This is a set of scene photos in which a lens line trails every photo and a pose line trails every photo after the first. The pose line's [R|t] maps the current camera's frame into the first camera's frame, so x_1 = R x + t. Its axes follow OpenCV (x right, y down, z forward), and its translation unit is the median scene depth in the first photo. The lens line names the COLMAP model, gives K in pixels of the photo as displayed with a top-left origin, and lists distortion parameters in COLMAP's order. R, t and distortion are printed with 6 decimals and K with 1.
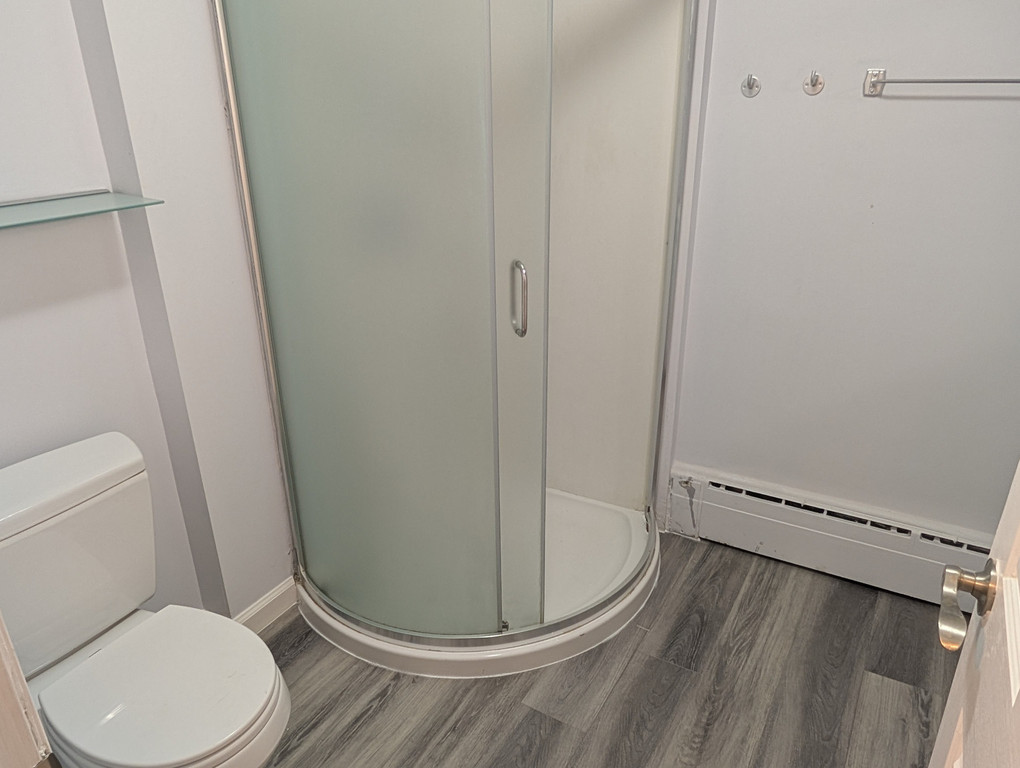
lens RADIAL K [[724.9, 0, 519.0], [0, 724.9, 392.3], [0, 0, 1]] dist [0.004047, -0.005462]
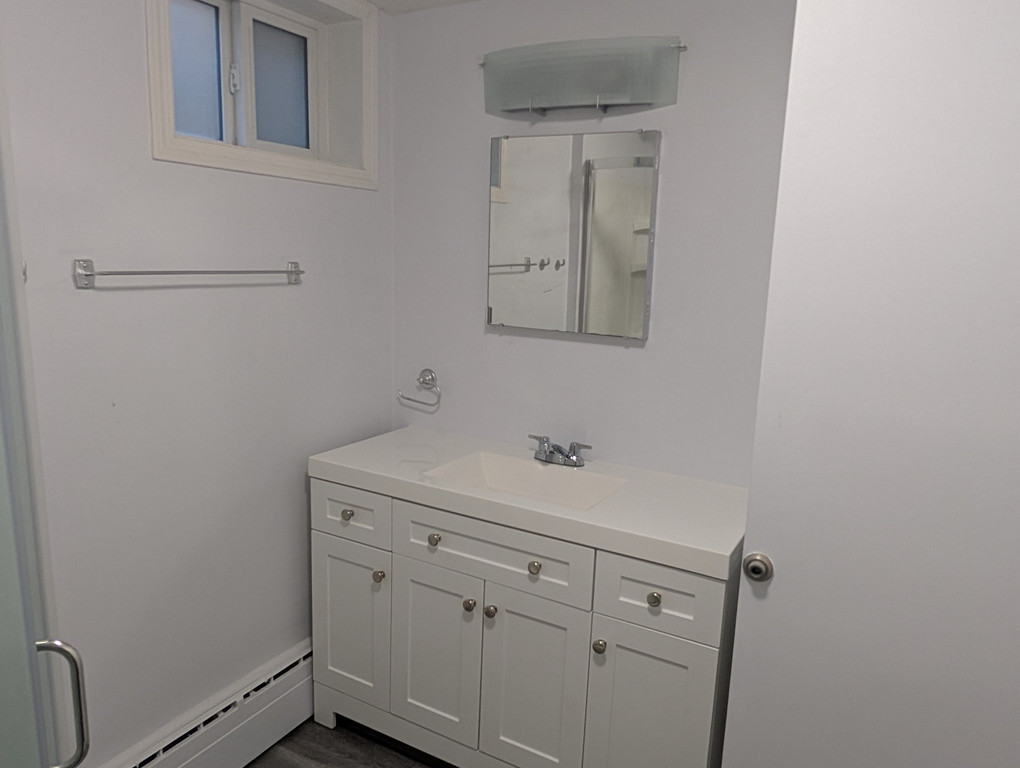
lens RADIAL K [[724.9, 0, 519.0], [0, 724.9, 392.3], [0, 0, 1]] dist [0.004047, -0.005462]
pose [[-0.024198, -0.165774, 0.985867, -0.489009], [0.403281, 0.900737, 0.161358, -0.252748], [-0.914756, 0.401486, 0.045058, 0.595113]]
